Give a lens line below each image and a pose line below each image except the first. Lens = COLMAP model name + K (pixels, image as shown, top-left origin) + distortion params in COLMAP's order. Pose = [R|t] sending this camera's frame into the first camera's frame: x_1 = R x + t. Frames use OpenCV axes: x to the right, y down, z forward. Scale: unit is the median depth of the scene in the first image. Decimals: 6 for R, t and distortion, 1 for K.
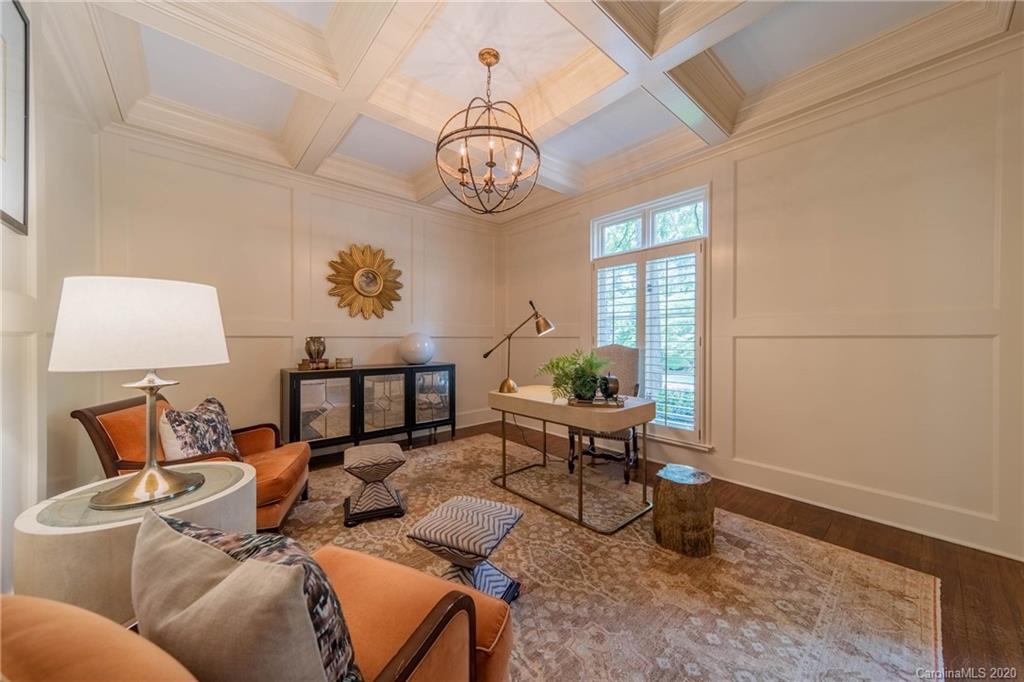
lens RADIAL K [[360.7, 0, 513.4], [0, 360.7, 342.6], [0, 0, 1]] dist [0.009101, -0.000400]
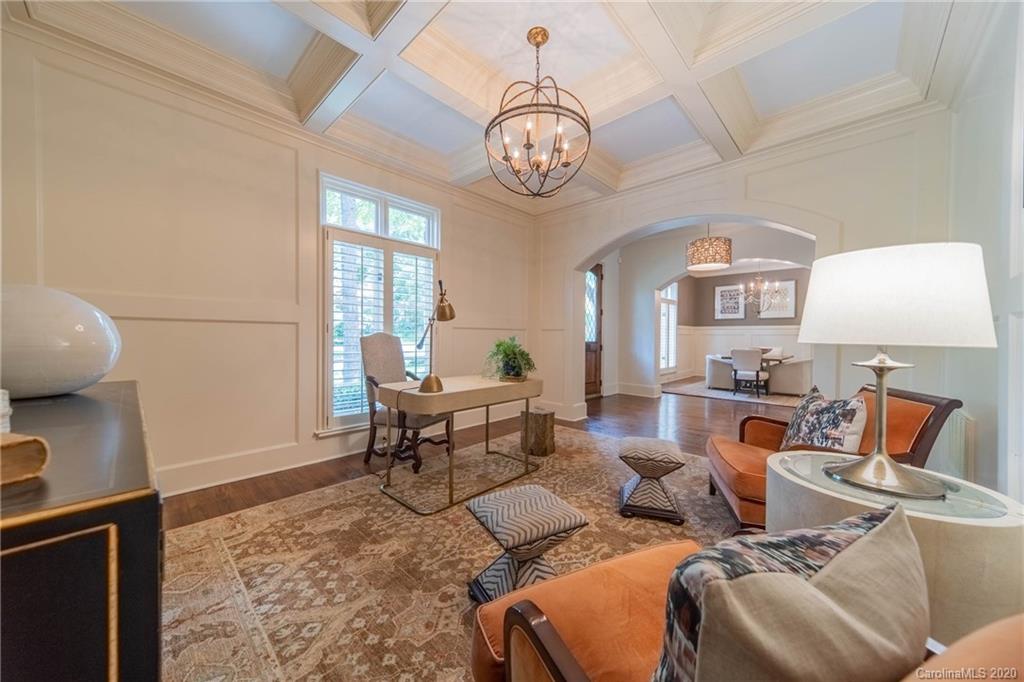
lens RADIAL K [[360.7, 0, 513.8], [0, 360.7, 337.4], [0, 0, 1]] dist [0.009101, -0.000400]
pose [[-0.093275, -0.004176, 0.995632, -0.776800], [-0.001471, 0.999991, 0.004056, 0.016264], [-0.995639, -0.001086, -0.093280, 0.851501]]
